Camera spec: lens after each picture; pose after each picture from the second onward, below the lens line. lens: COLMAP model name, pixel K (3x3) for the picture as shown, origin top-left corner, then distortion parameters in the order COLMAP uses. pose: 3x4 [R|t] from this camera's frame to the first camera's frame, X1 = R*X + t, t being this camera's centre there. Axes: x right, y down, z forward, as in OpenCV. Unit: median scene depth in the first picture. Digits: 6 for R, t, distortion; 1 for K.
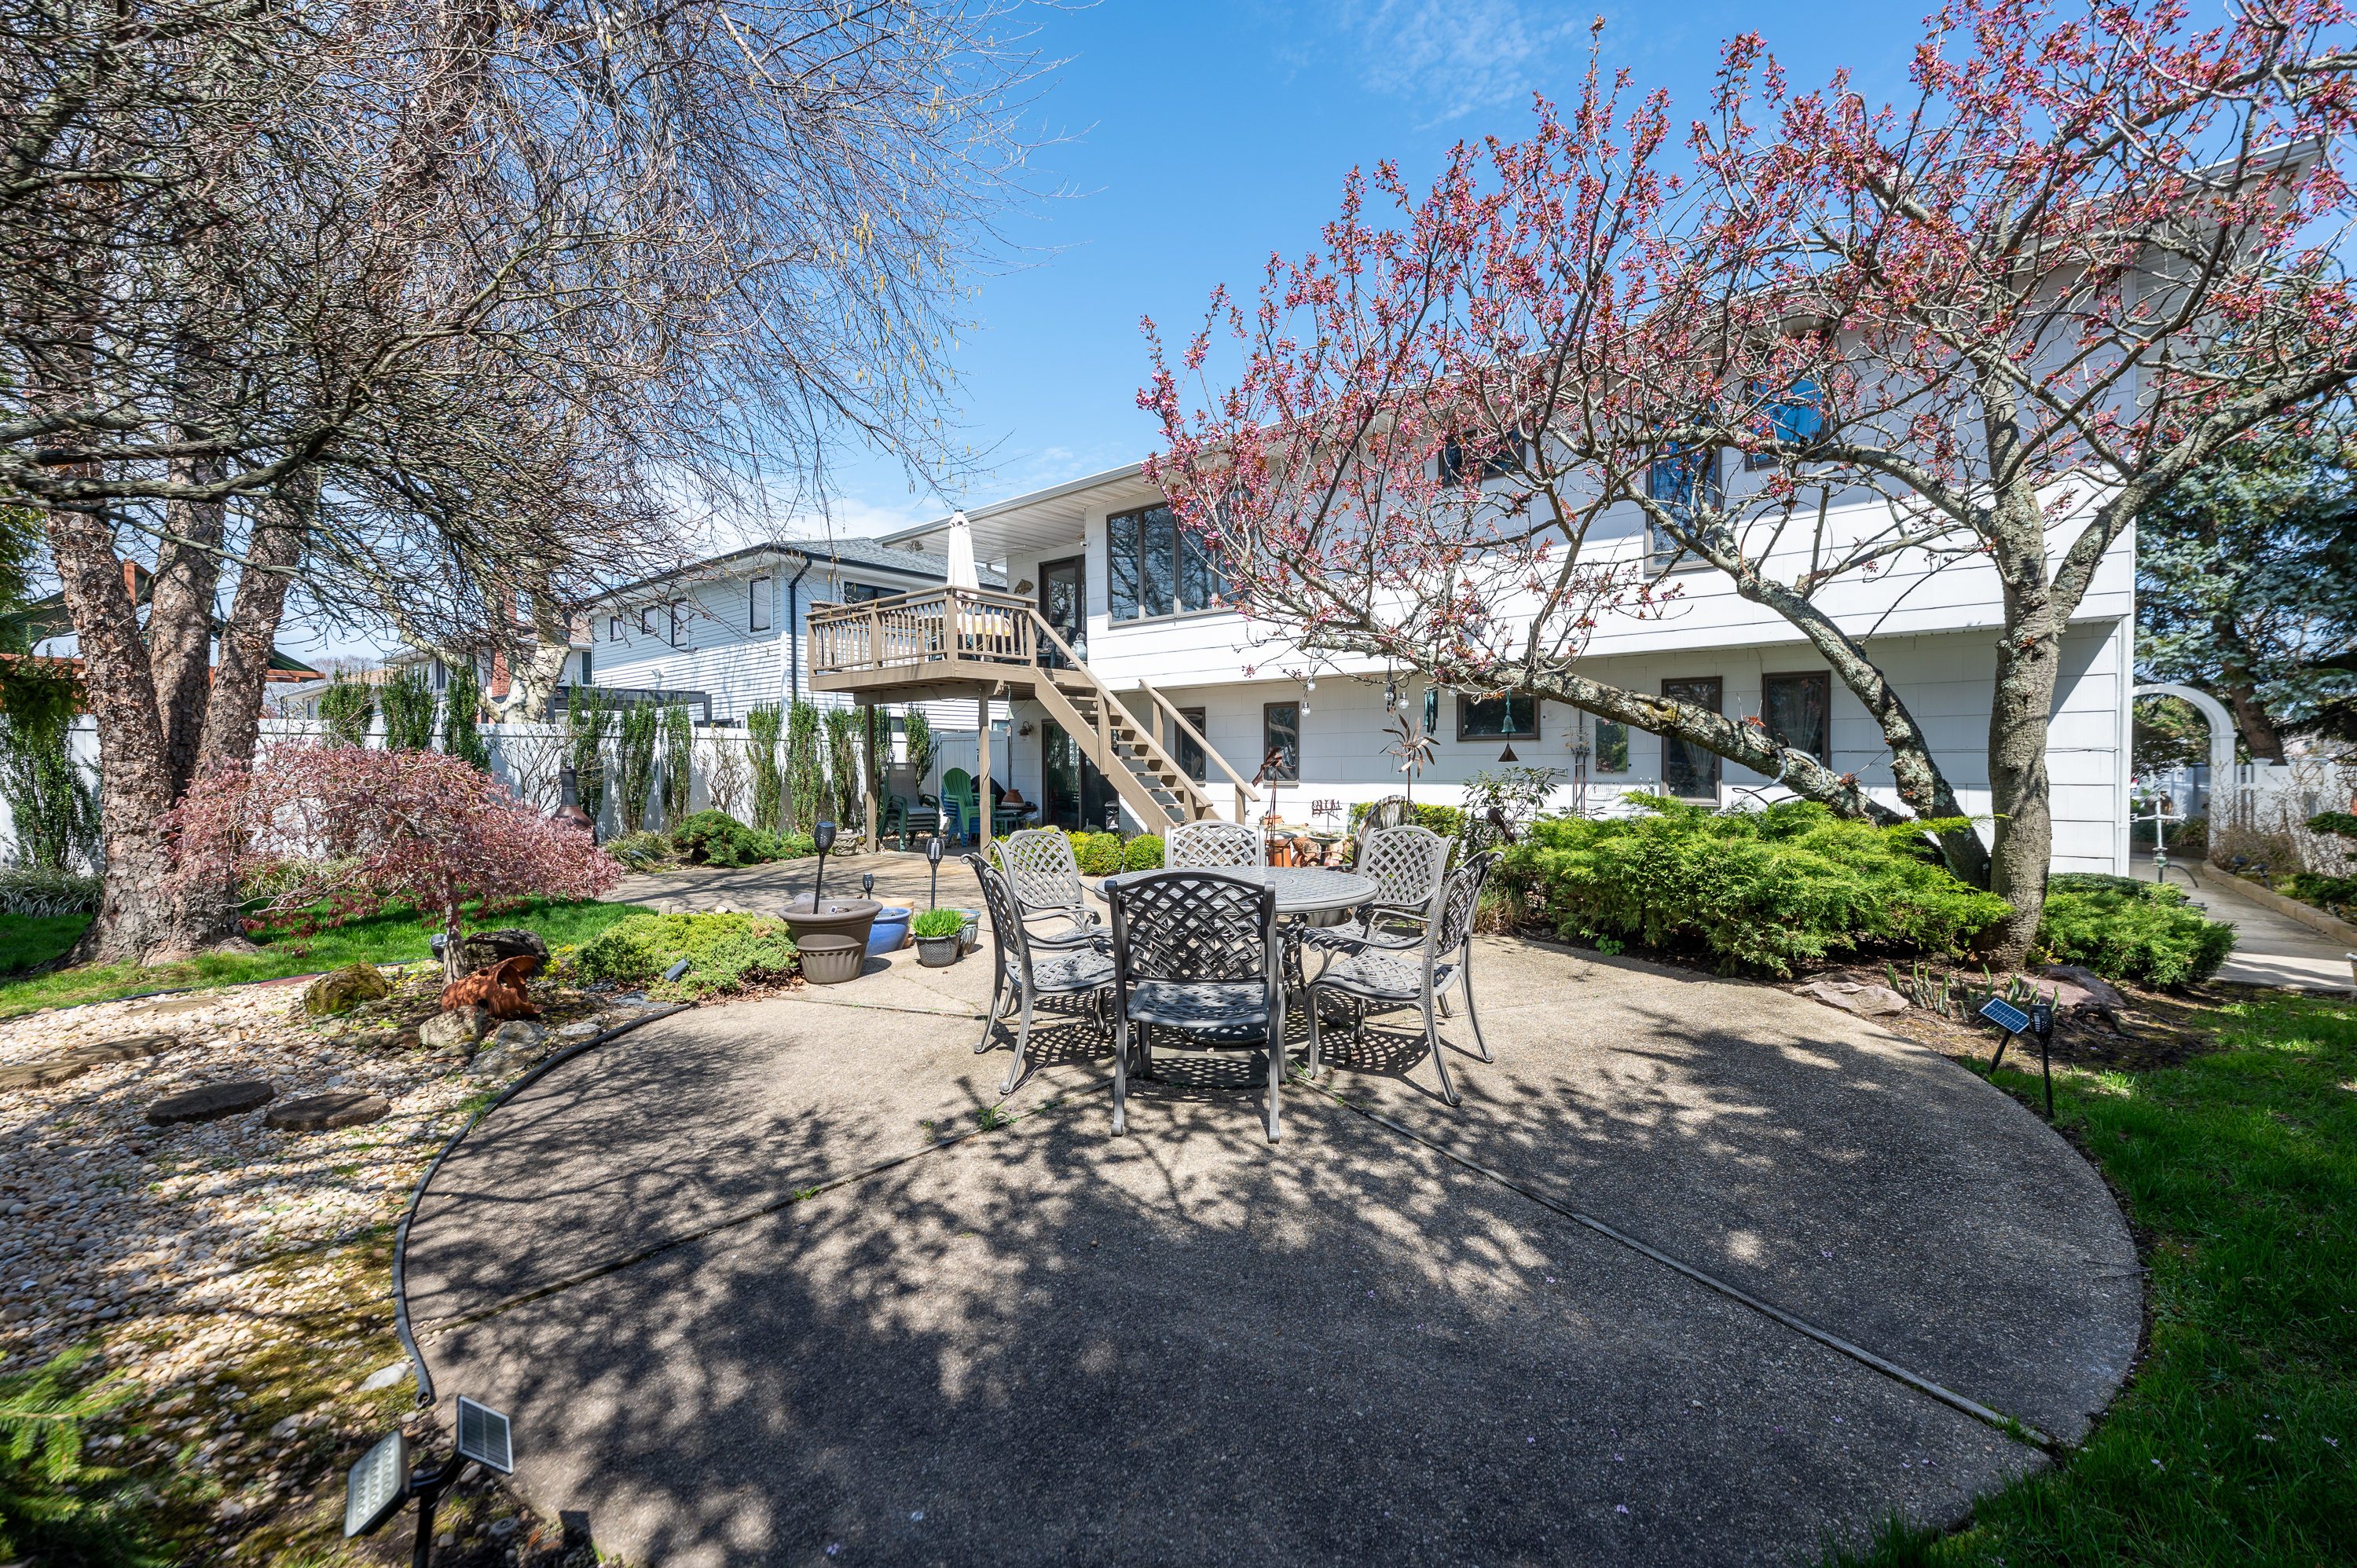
lens RADIAL K [[946.9, 0, 1180.9], [0, 946.9, 785.7], [0, 0, 1]] dist [0.000327, 0.000002]
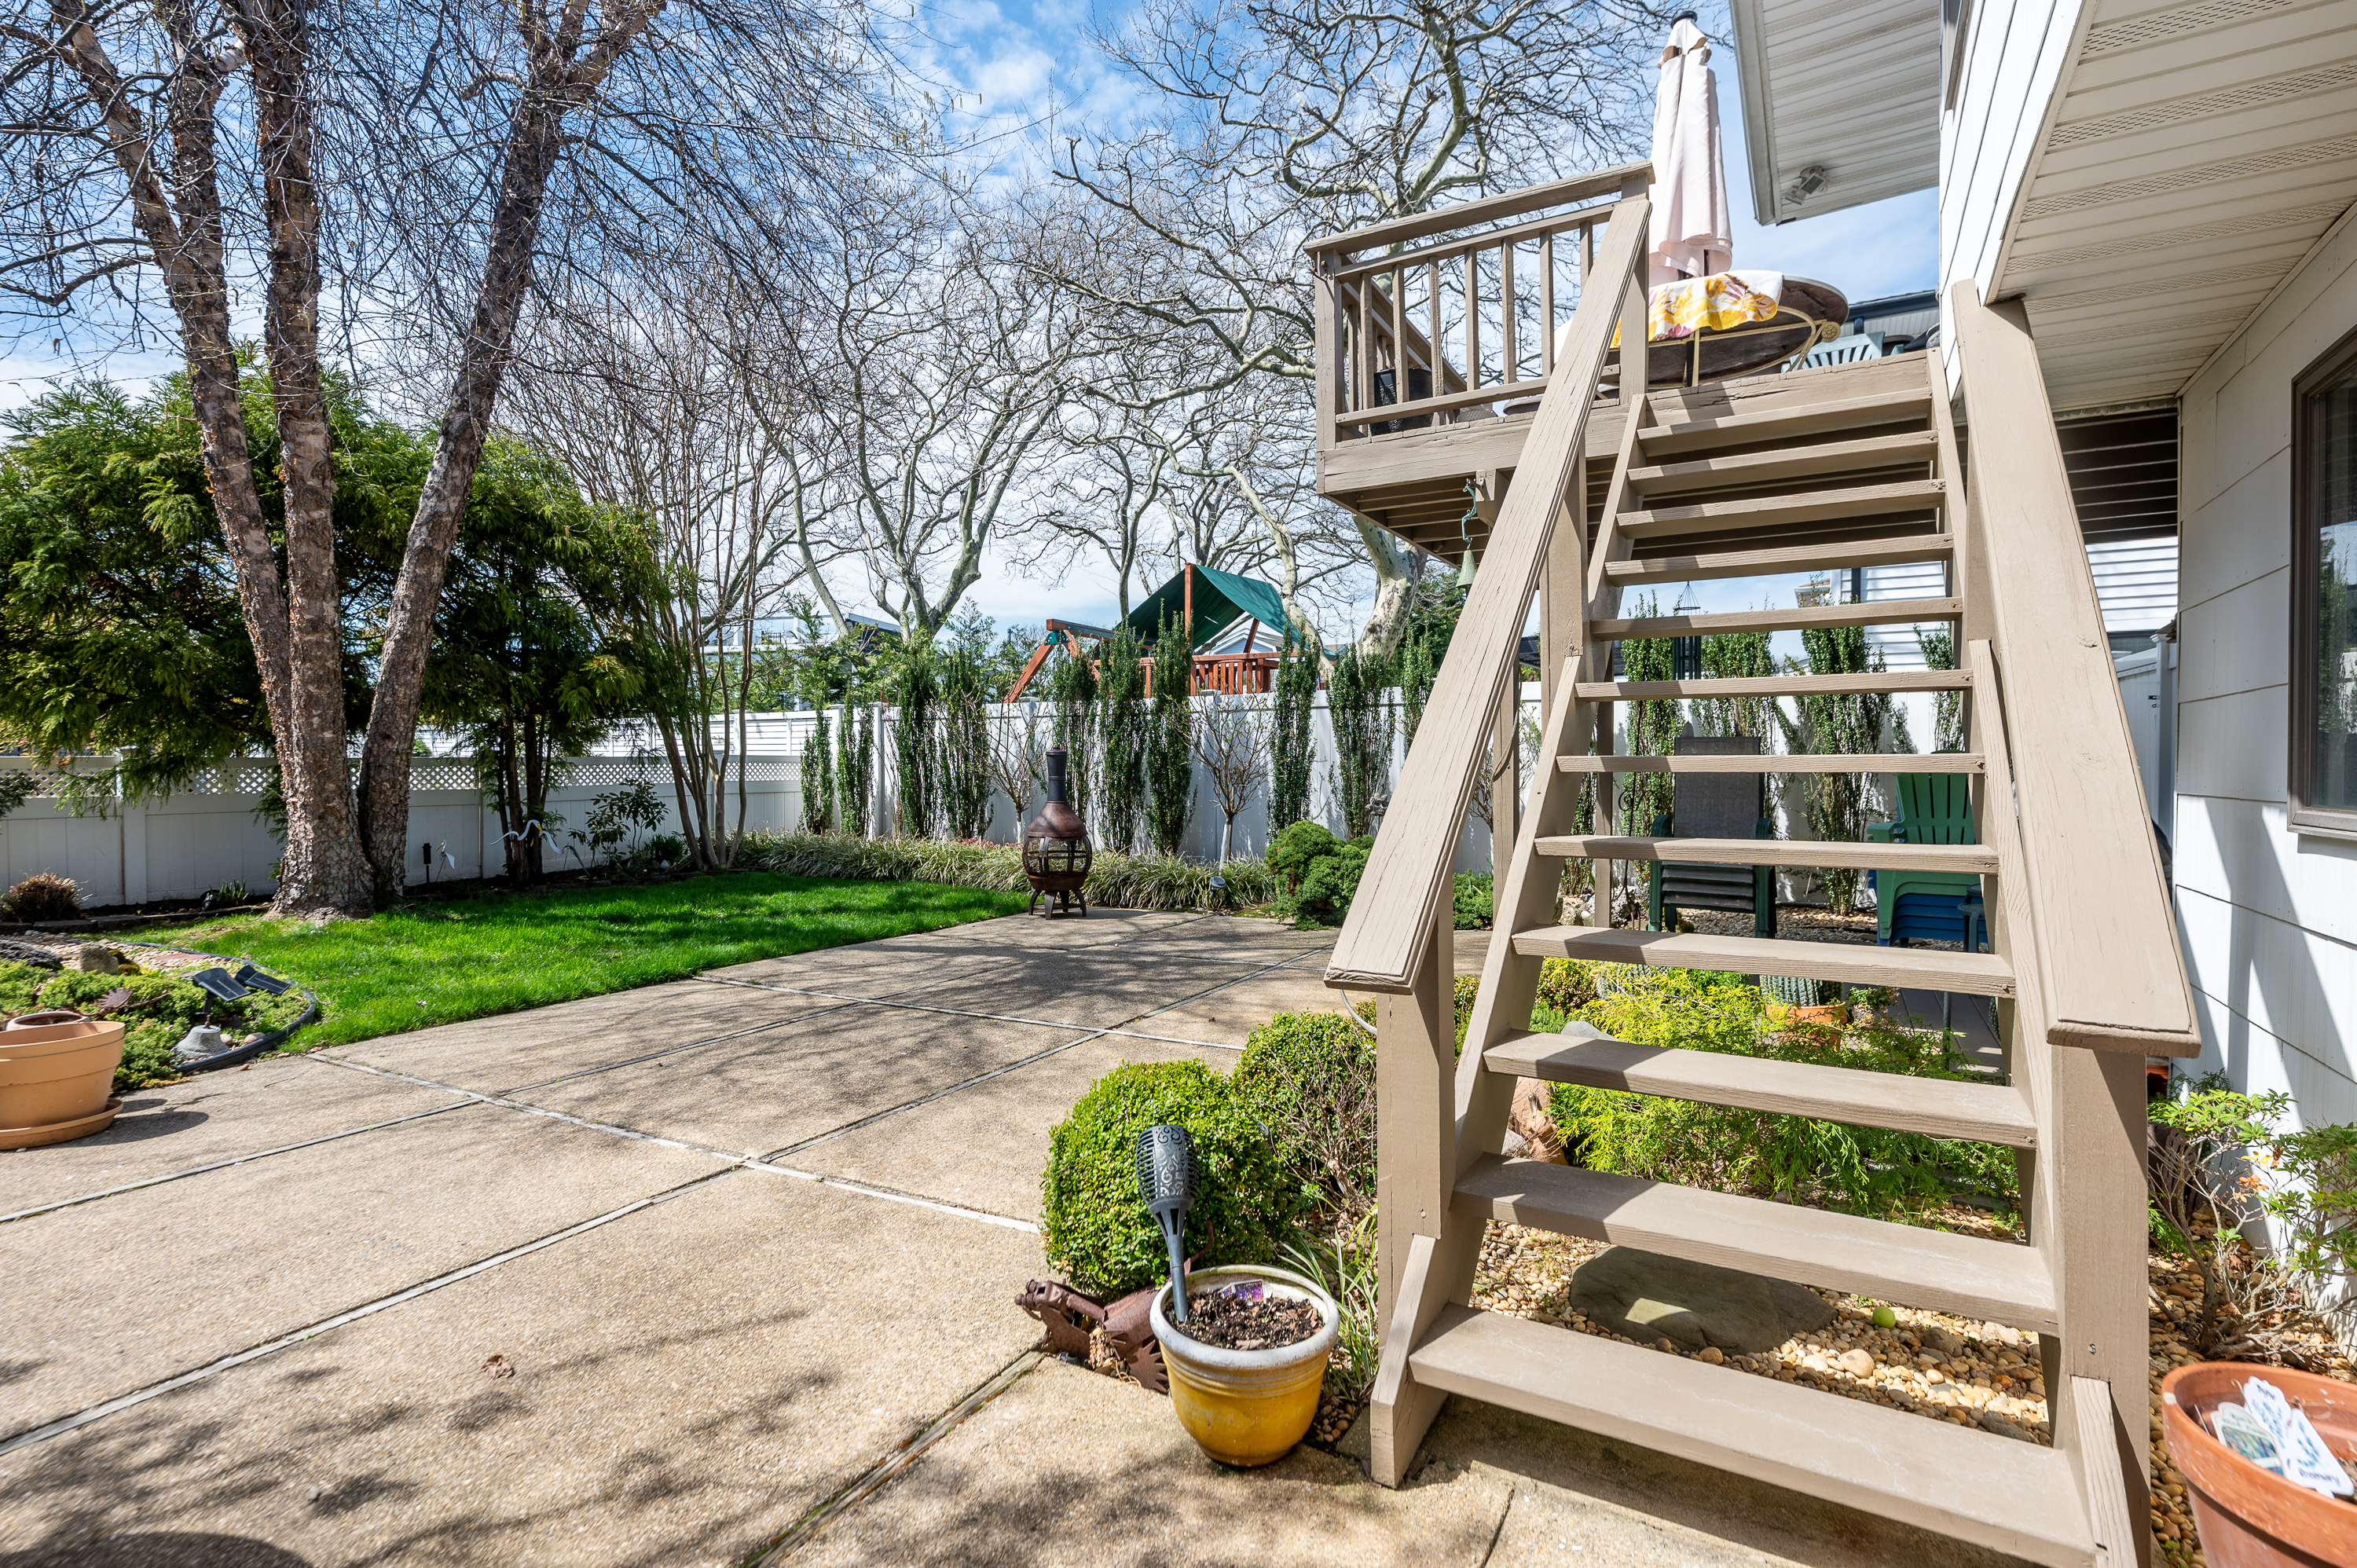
lens RADIAL K [[1101.8, 0, 1181.7], [0, 1101.8, 777.3], [0, 0, 1]] dist [0.007448, 0.000636]
pose [[0.150384, 0.014973, -0.988514, 0.196407], [-0.008585, 0.999867, 0.013839, -0.009841], [0.988590, 0.006405, 0.150492, 0.843057]]
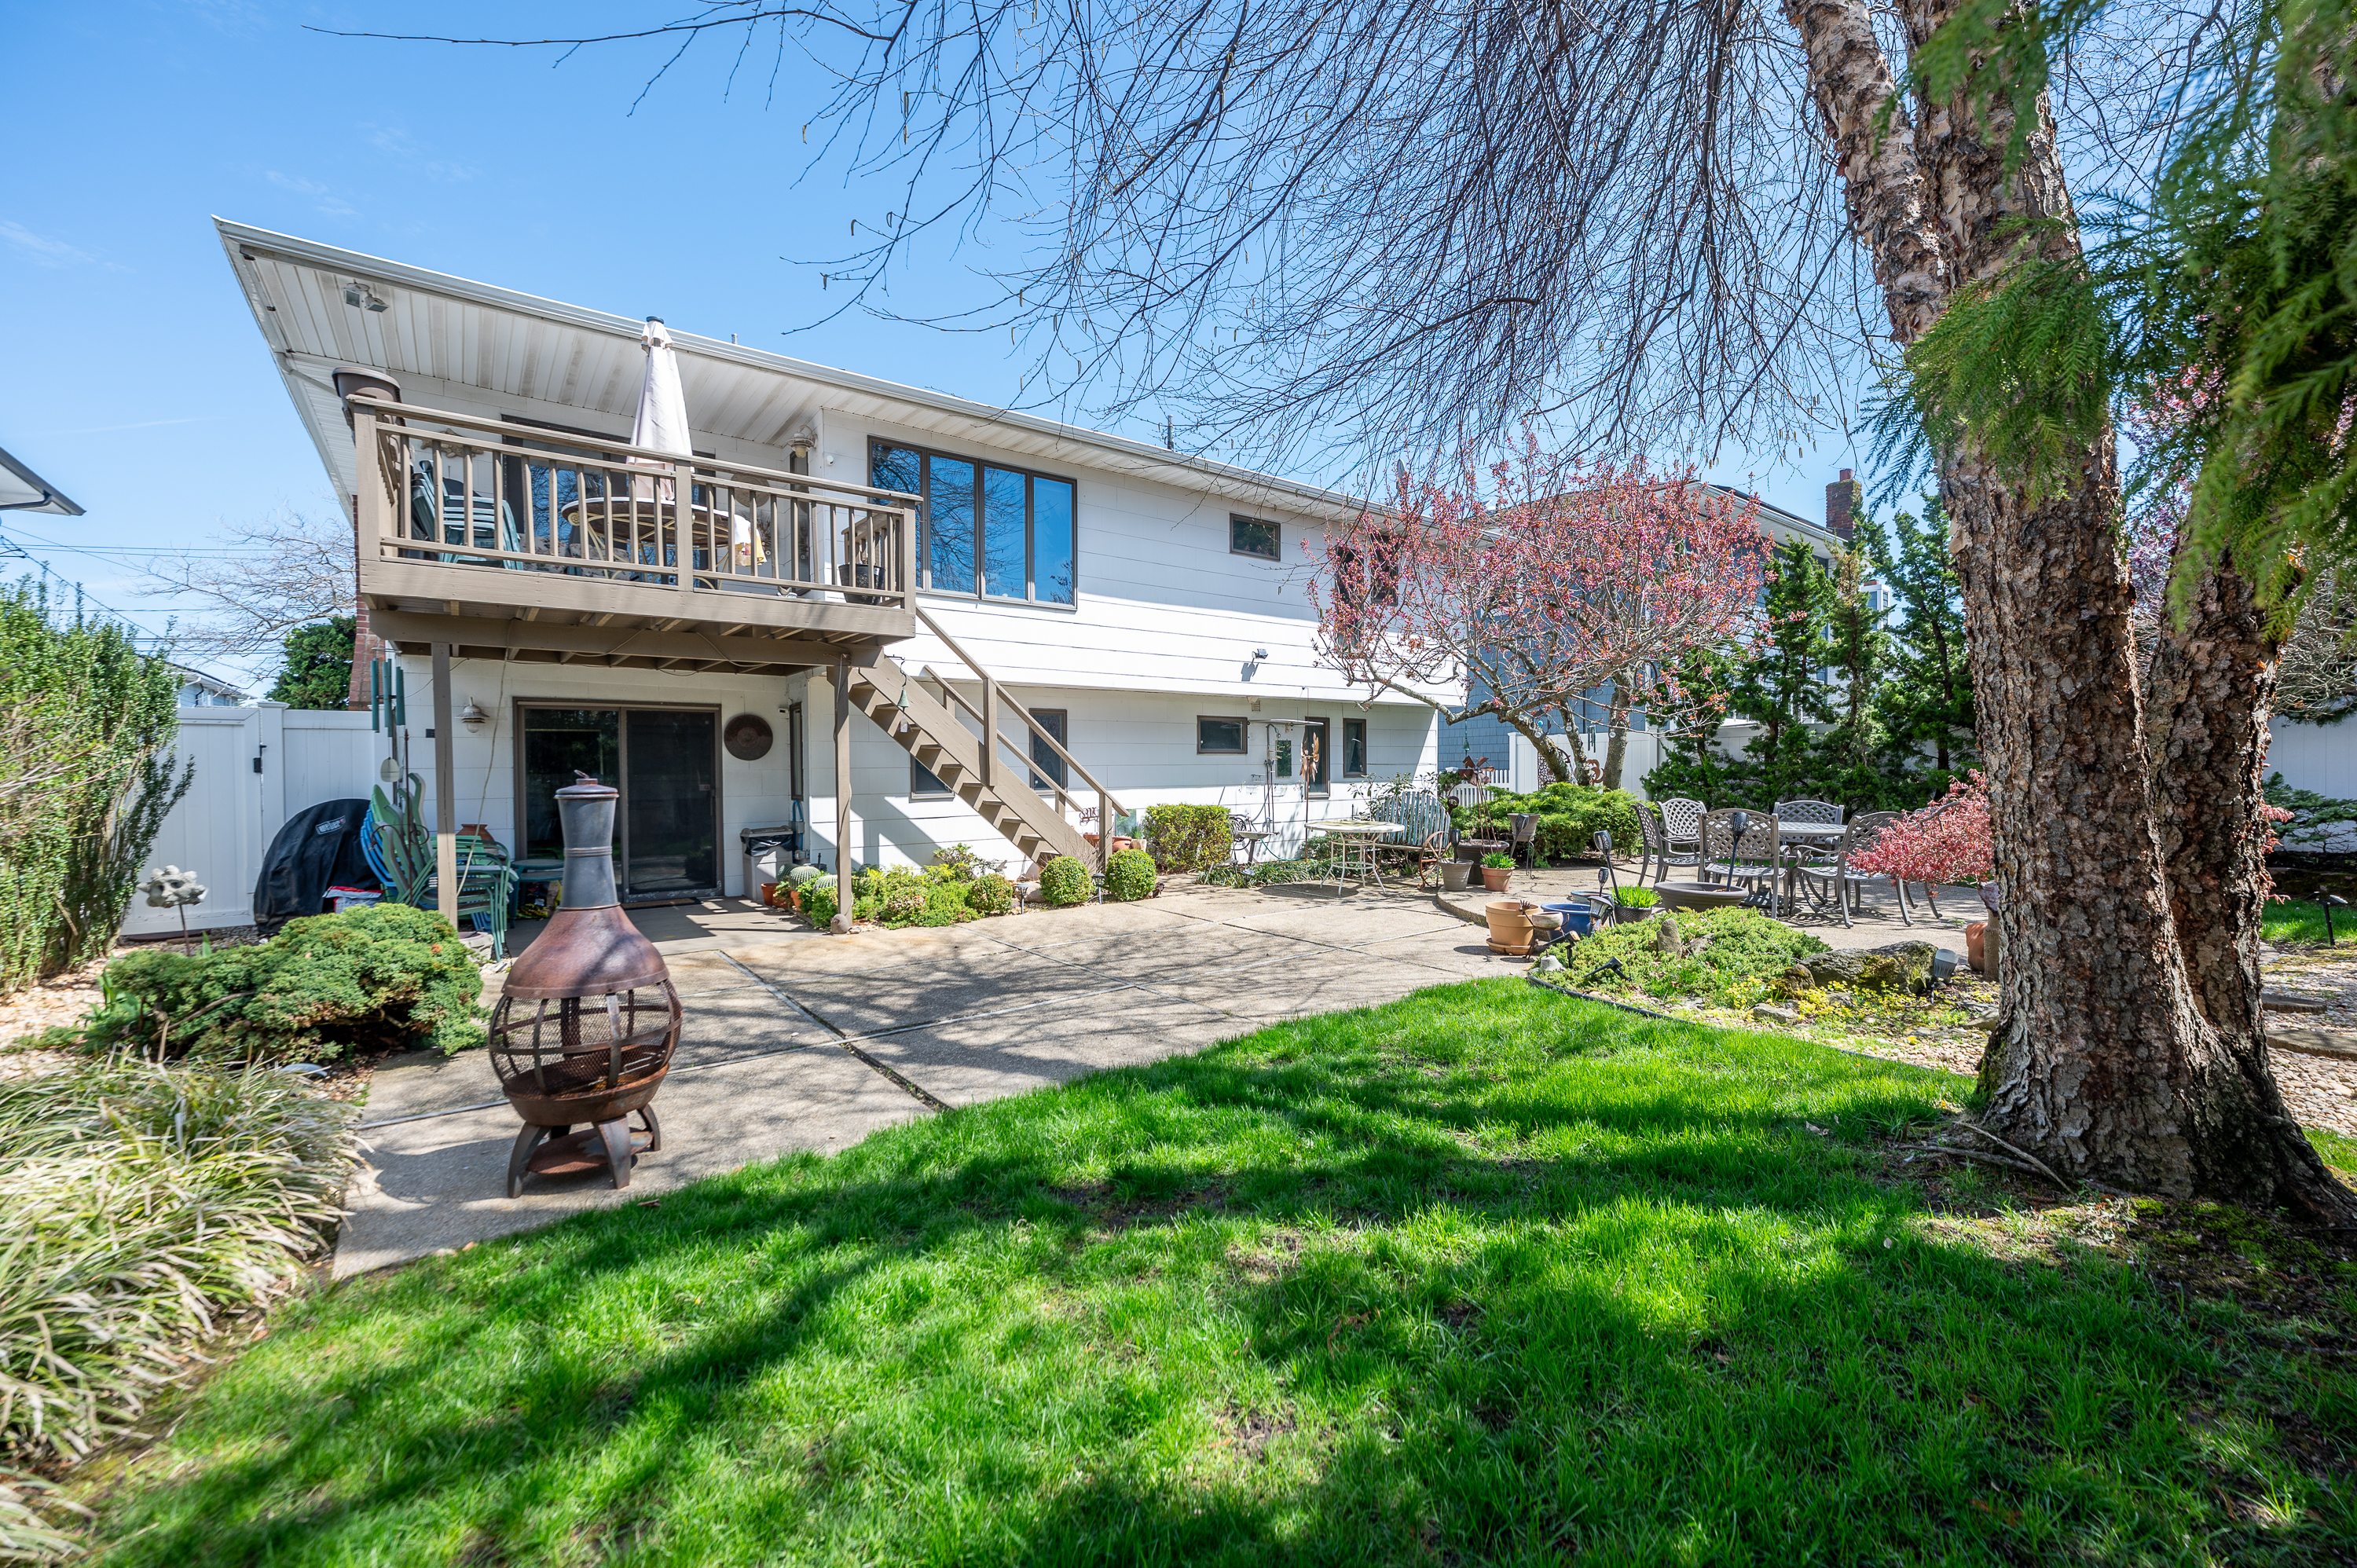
lens RADIAL K [[946.9, 0, 1182.0], [0, 946.9, 777.5], [0, 0, 1]] dist [0.000327, 0.000002]
pose [[0.234283, -0.008757, 0.972129, -0.750007], [0.027268, 0.999625, 0.002433, -0.015319], [-0.971786, 0.025938, 0.234434, 0.606870]]
